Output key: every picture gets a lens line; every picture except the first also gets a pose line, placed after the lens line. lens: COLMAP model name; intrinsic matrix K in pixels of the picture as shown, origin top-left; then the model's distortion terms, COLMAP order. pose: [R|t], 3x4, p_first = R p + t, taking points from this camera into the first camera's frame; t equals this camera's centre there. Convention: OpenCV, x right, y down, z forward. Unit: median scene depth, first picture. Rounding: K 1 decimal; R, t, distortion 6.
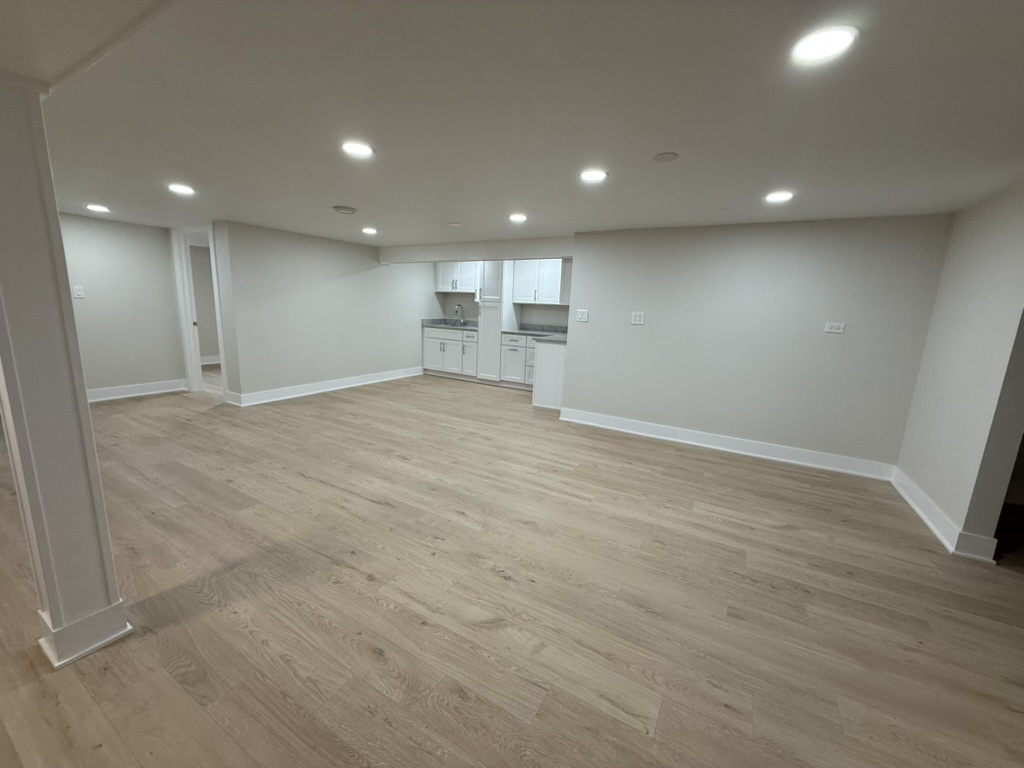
lens RADIAL K [[407.1, 0, 506.1], [0, 407.1, 381.0], [0, 0, 1]] dist [0.003266, -0.000609]
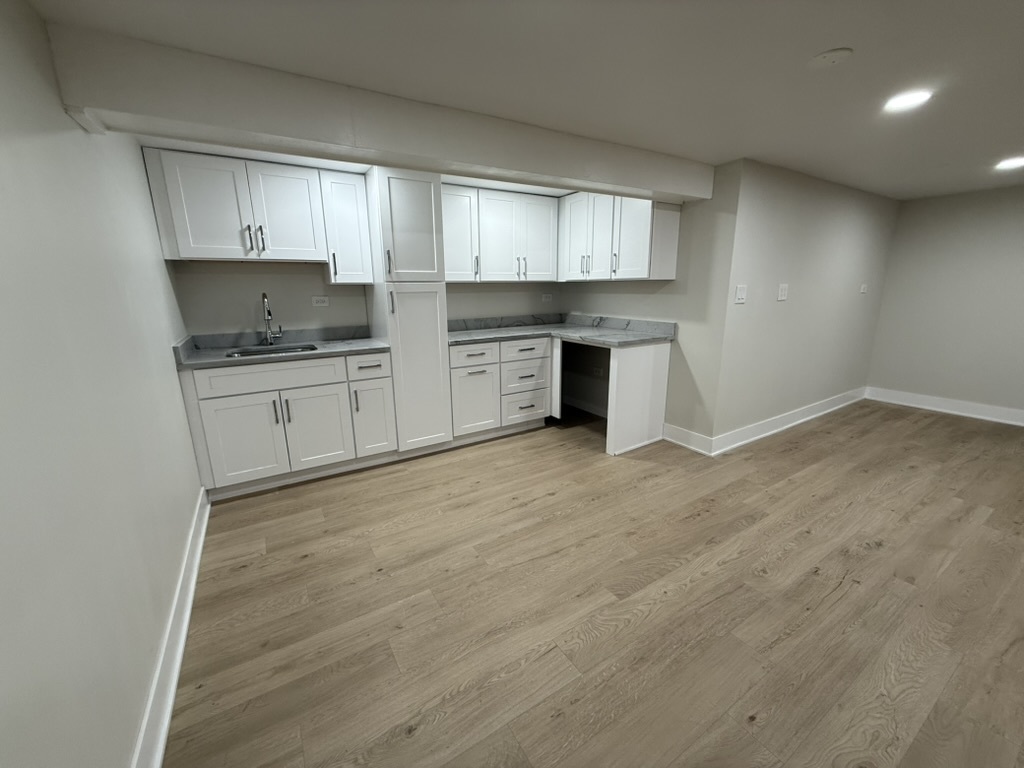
lens RADIAL K [[407.1, 0, 510.4], [0, 407.1, 383.2], [0, 0, 1]] dist [0.003266, -0.000609]
pose [[0.462301, -0.250900, 0.850486, -0.574065], [0.192802, 0.964629, 0.179771, -0.210312], [-0.865508, 0.080867, 0.494324, 0.999164]]
